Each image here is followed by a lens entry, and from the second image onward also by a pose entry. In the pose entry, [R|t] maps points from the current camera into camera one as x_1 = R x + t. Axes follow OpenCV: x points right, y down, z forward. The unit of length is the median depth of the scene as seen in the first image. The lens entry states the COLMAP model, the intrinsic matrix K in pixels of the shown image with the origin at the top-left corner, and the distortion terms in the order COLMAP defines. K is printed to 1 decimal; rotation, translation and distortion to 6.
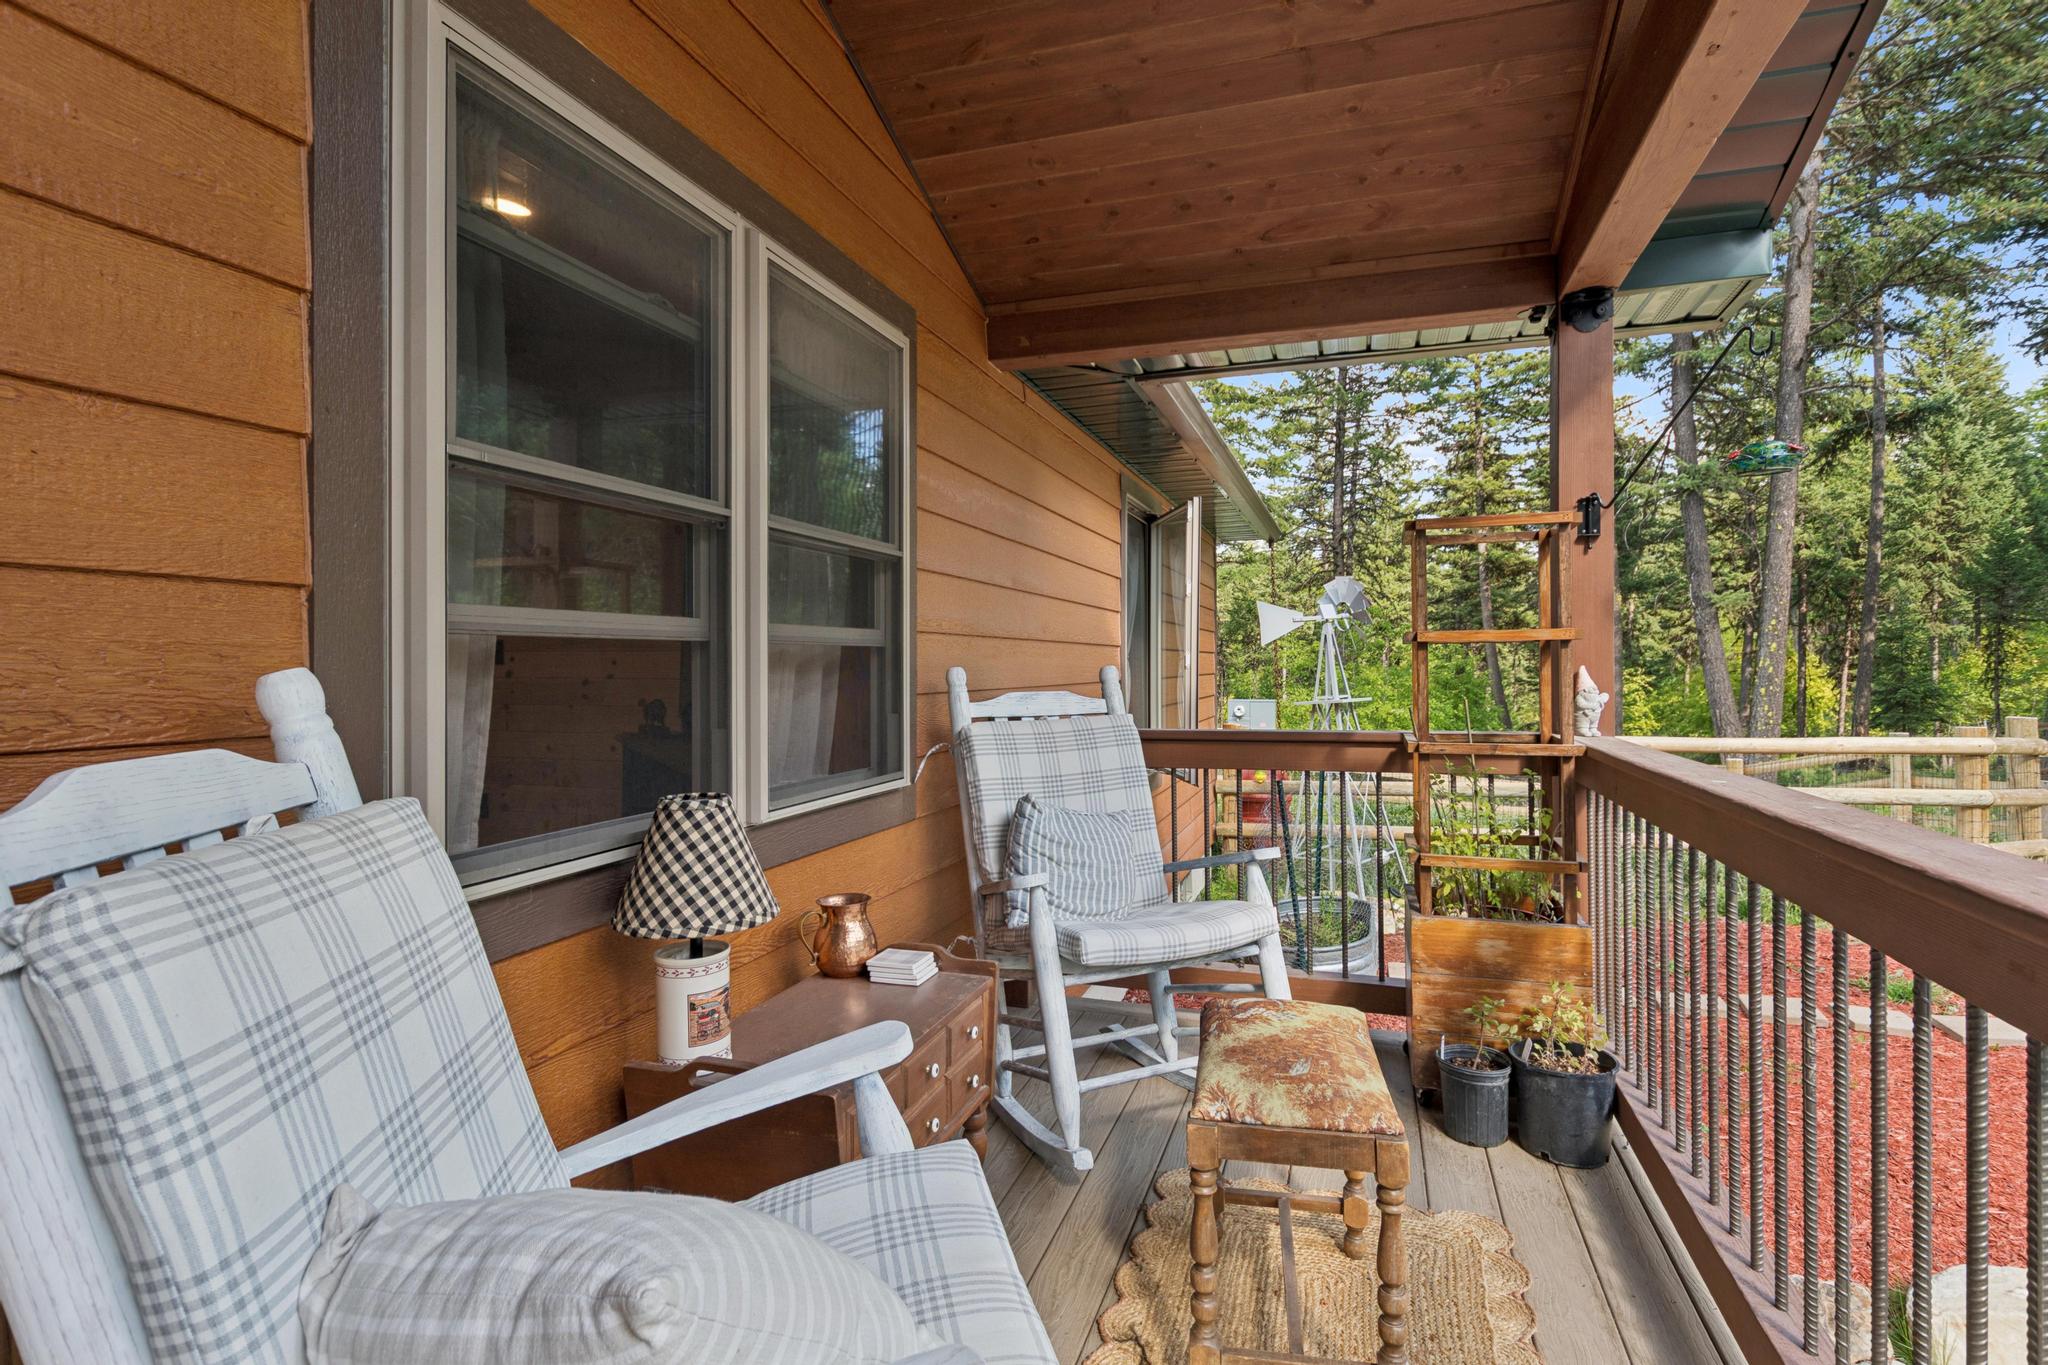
lens RADIAL K [[1021.1, 0, 1024.8], [0, 1021.1, 663.5], [0, 0, 1]] dist [0.004323, -0.000532]
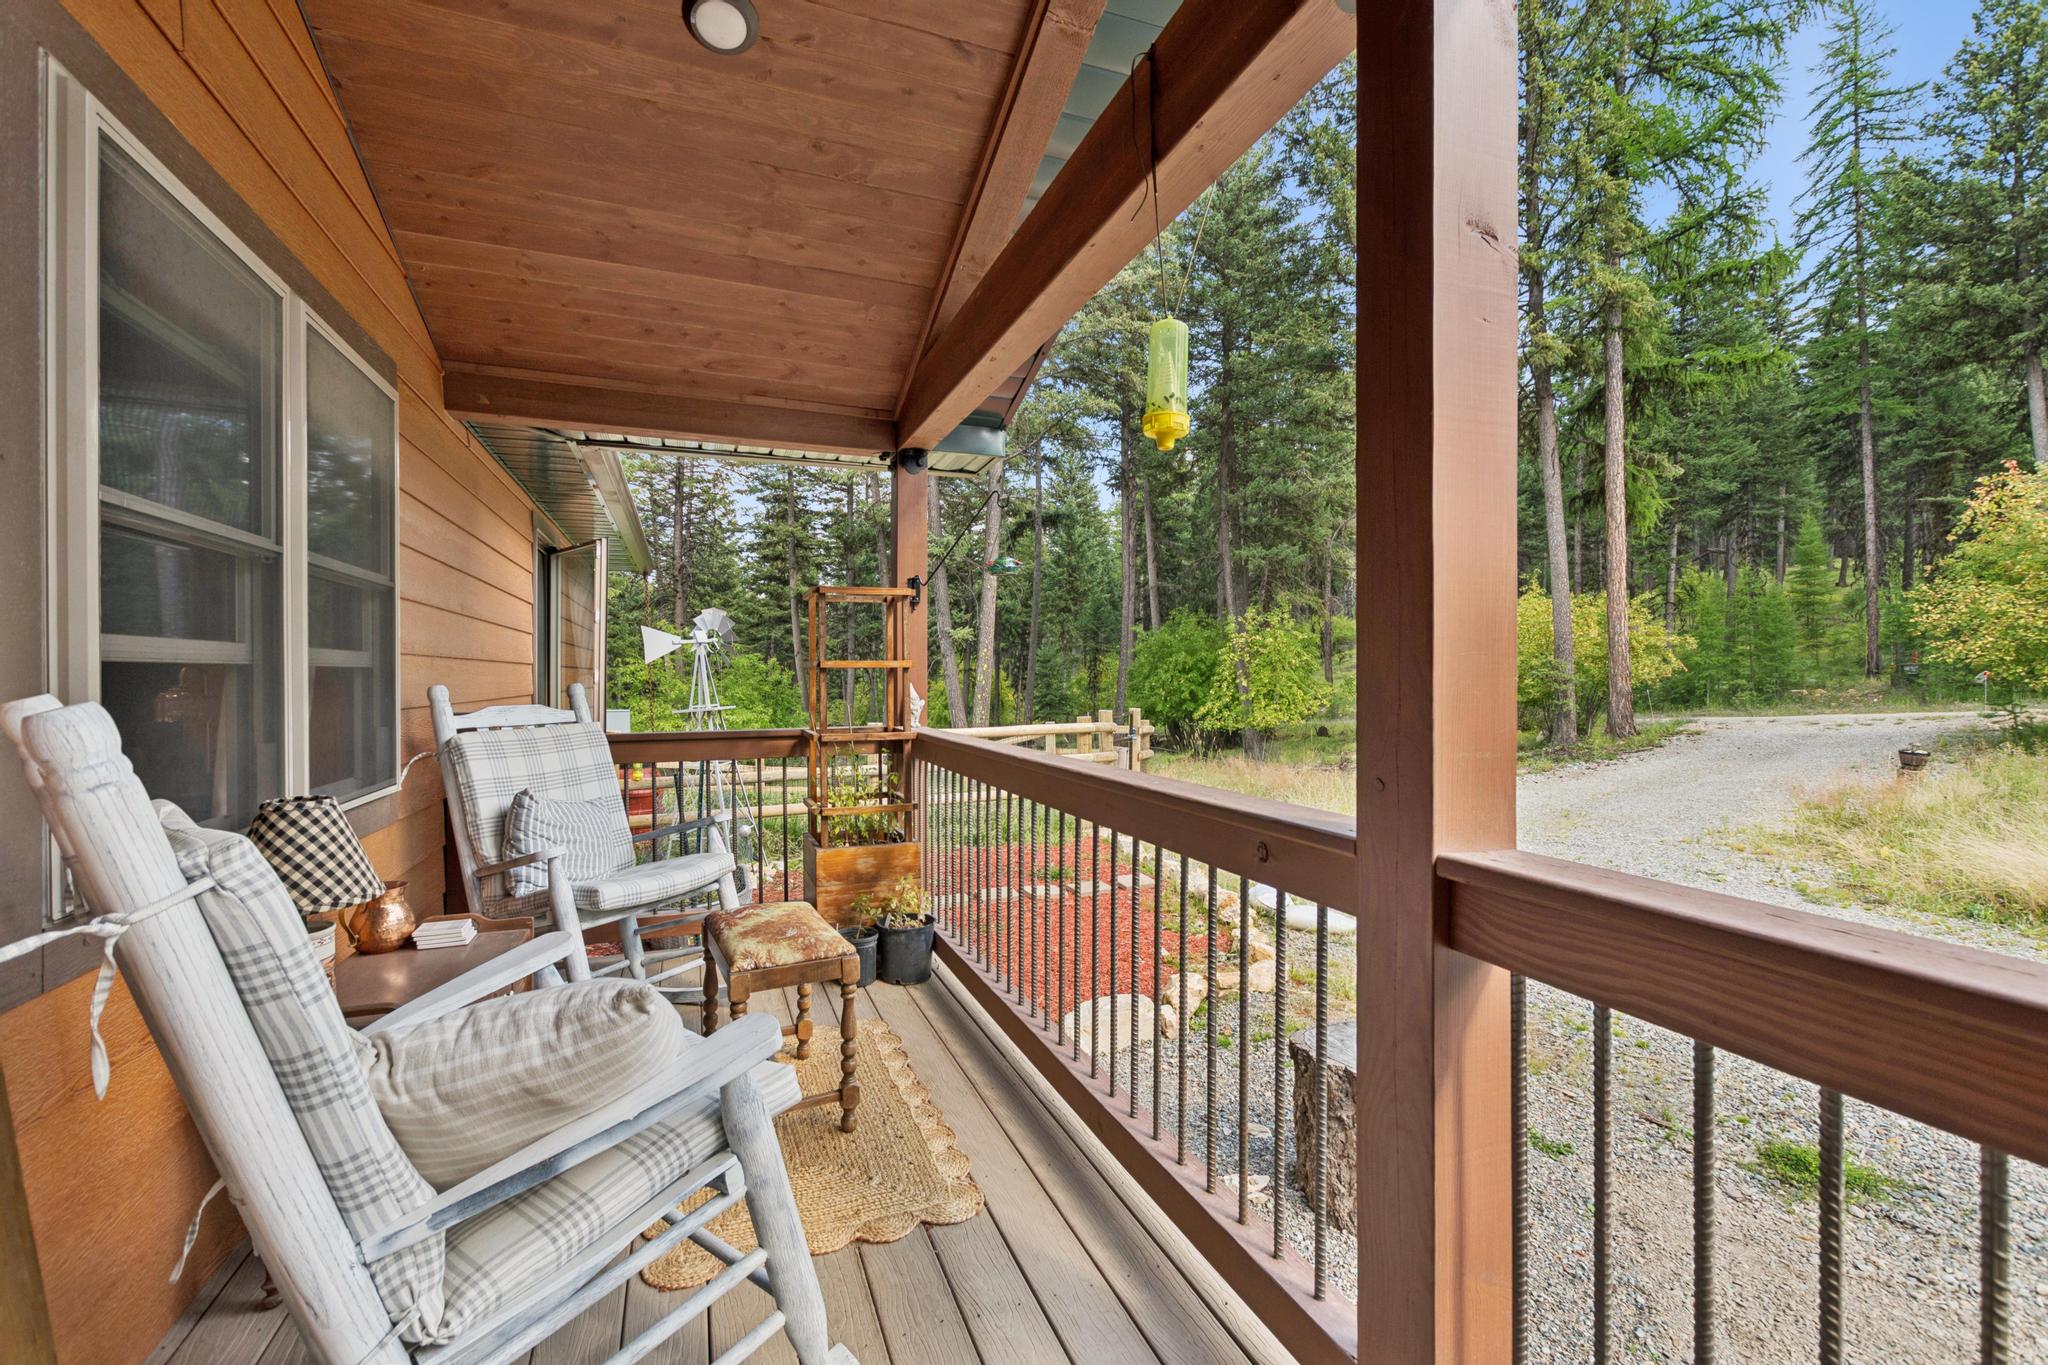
lens RADIAL K [[888.0, 0, 1028.3], [0, 888.0, 697.8], [0, 0, 1]] dist [0.003581, -0.000688]
pose [[0.773621, -0.012056, 0.633534, -0.201439], [-0.003177, 0.999733, 0.022905, -0.007659], [-0.633641, -0.019732, 0.773376, -0.200548]]
